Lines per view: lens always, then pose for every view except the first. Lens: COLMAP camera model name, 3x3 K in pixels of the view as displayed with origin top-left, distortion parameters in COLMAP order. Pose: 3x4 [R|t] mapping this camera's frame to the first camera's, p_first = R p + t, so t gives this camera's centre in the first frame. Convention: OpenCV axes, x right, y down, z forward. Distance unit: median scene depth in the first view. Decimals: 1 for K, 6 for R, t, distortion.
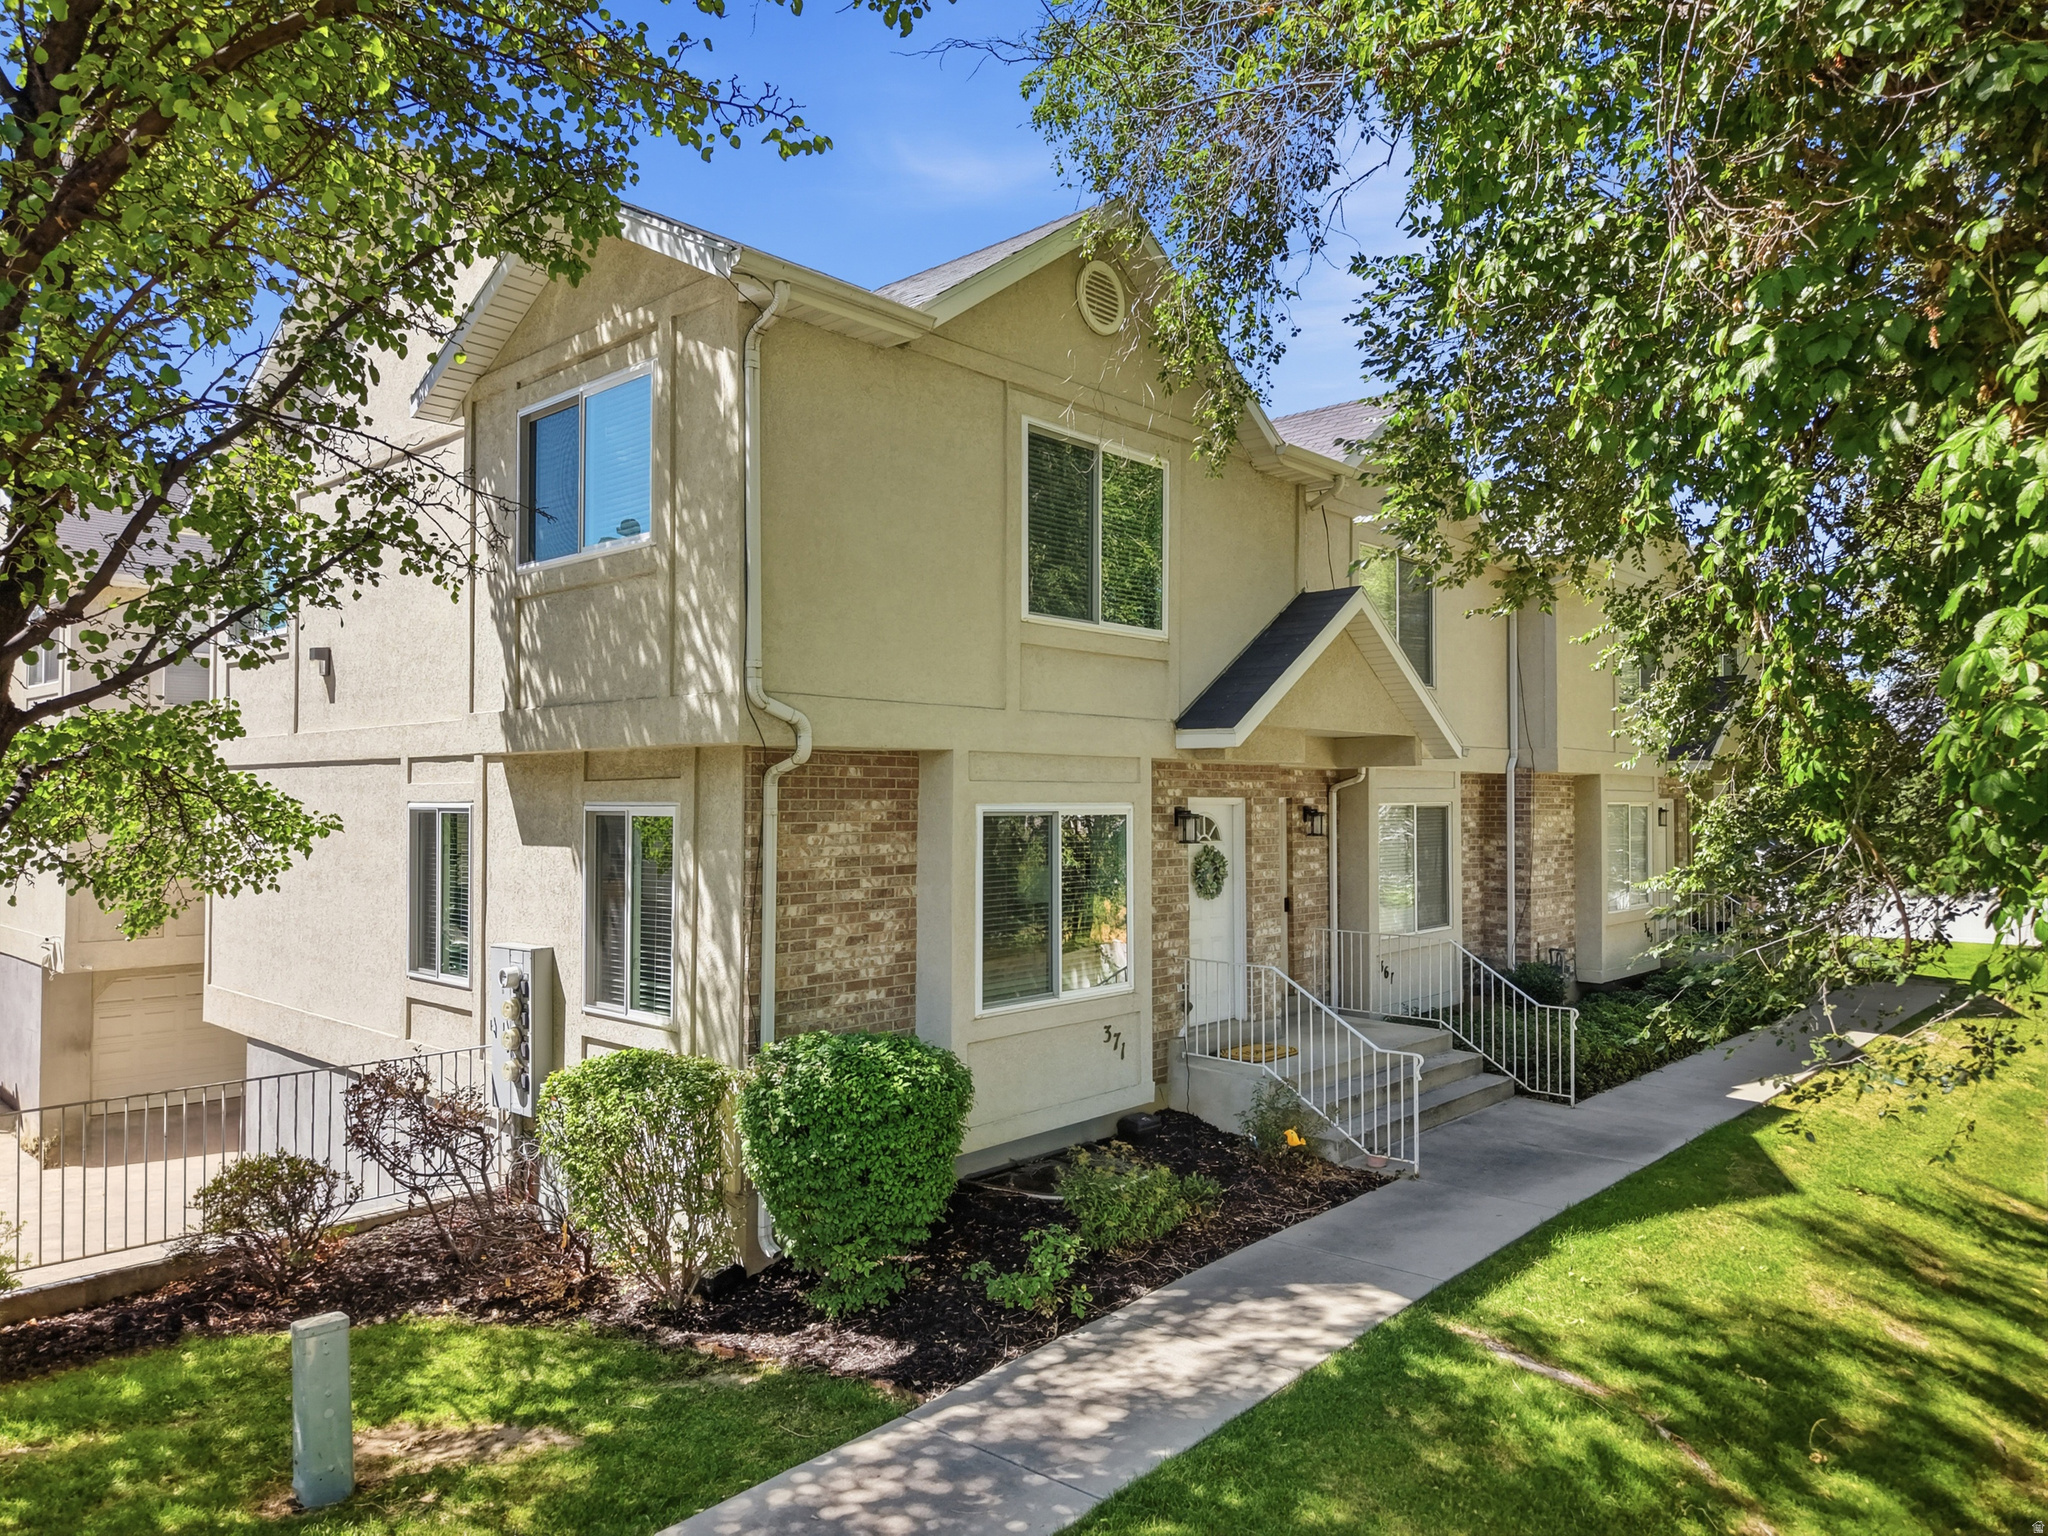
lens RADIAL K [[1346.7, 0, 1024.0], [0, 1346.7, 768.0], [0, 0, 1]] dist [0.022969, -0.014412]
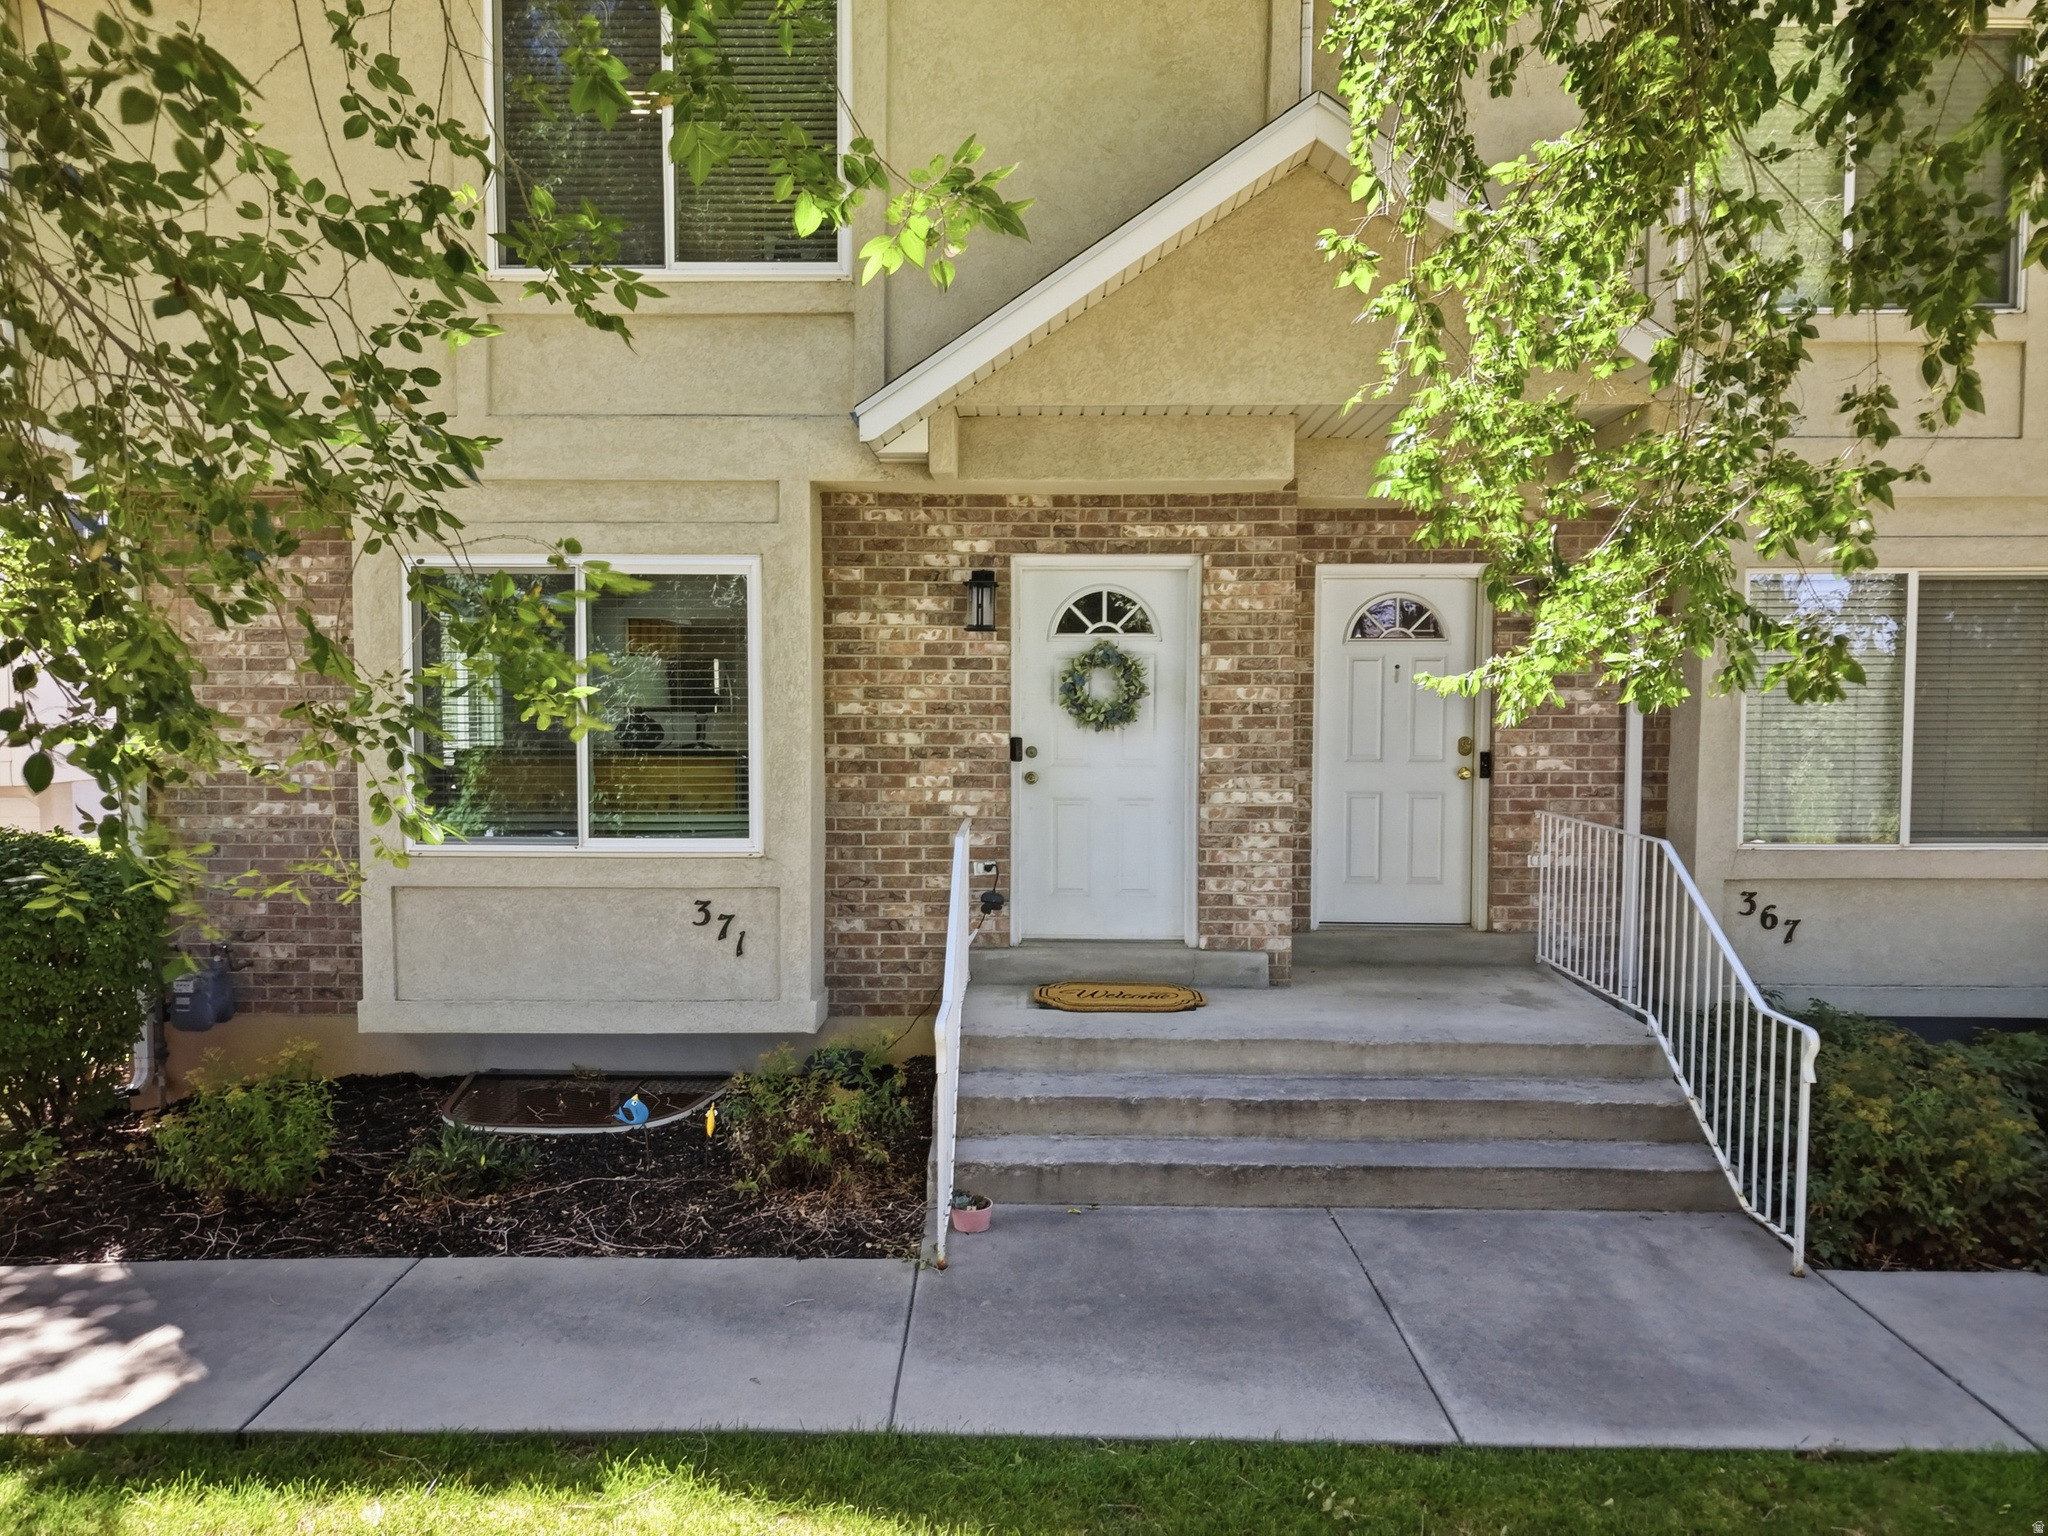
lens RADIAL K [[1360.2, 0, 1021.8], [0, 1360.2, 819.1], [0, 0, 1]] dist [-0.001971, -0.003036]
pose [[0.675292, 0.081371, -0.733049, 0.881222], [0.013794, 0.992328, 0.122859, 0.098334], [0.737422, -0.093078, 0.668988, 0.918257]]
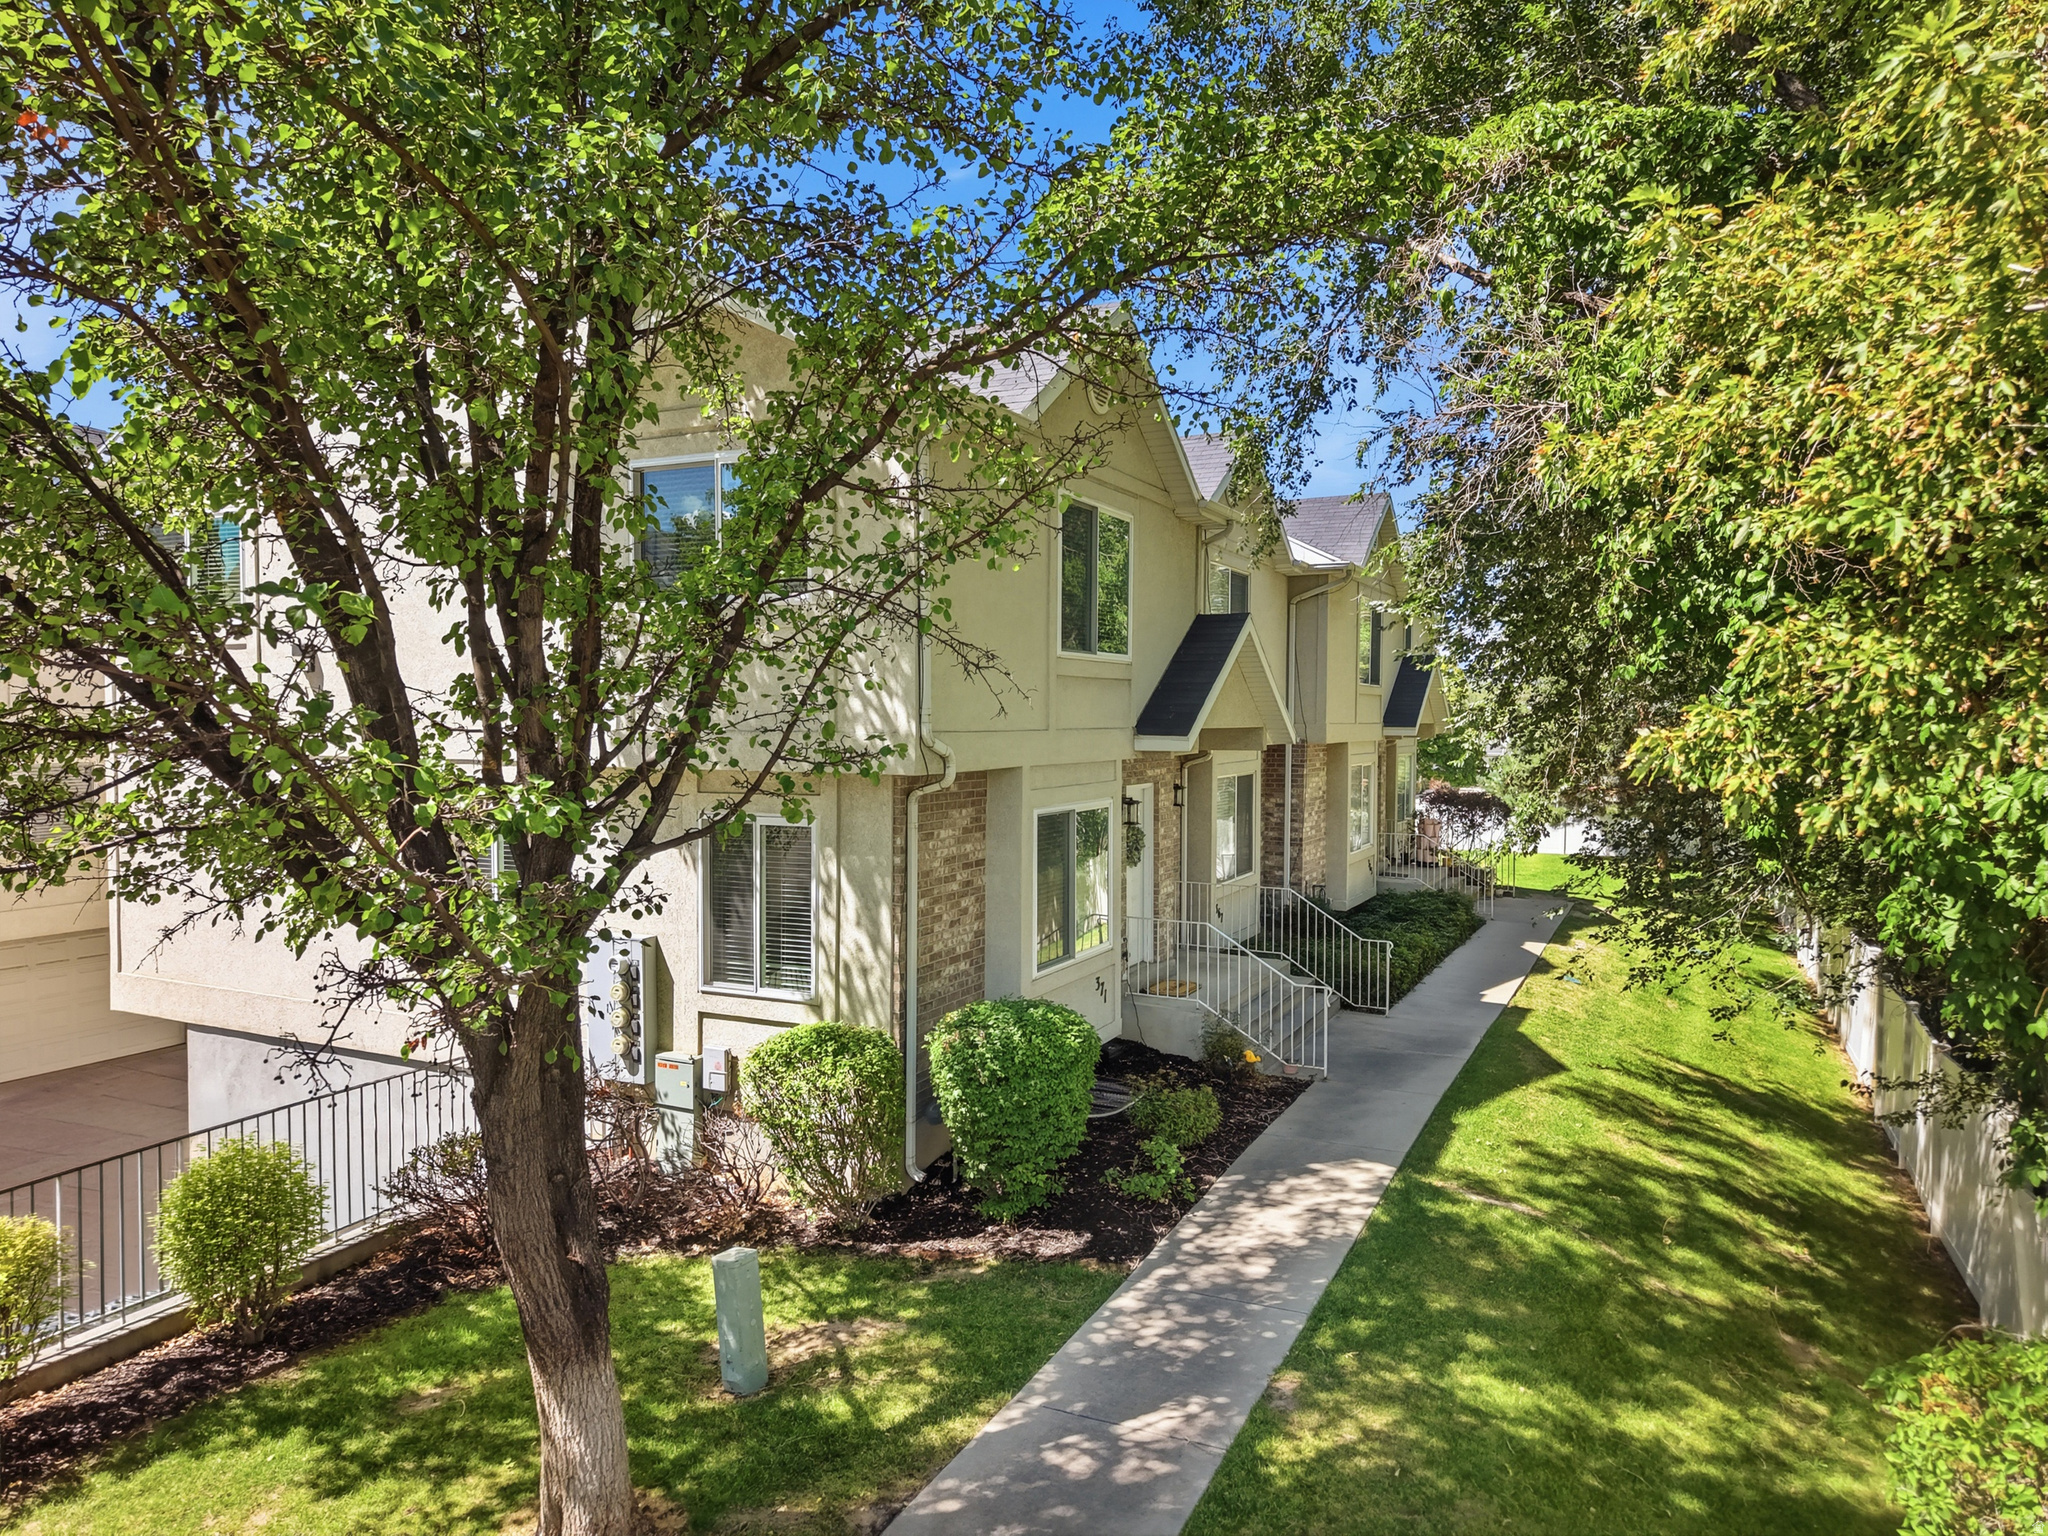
lens RADIAL K [[1346.7, 0, 1024.0], [0, 1346.7, 768.0], [0, 0, 1]] dist [0.022969, -0.014412]
pose [[0.959637, -0.007424, 0.281145, -0.474761], [-0.010136, 0.998089, 0.060953, -0.103491], [-0.281060, -0.061343, 0.957728, -0.214406]]
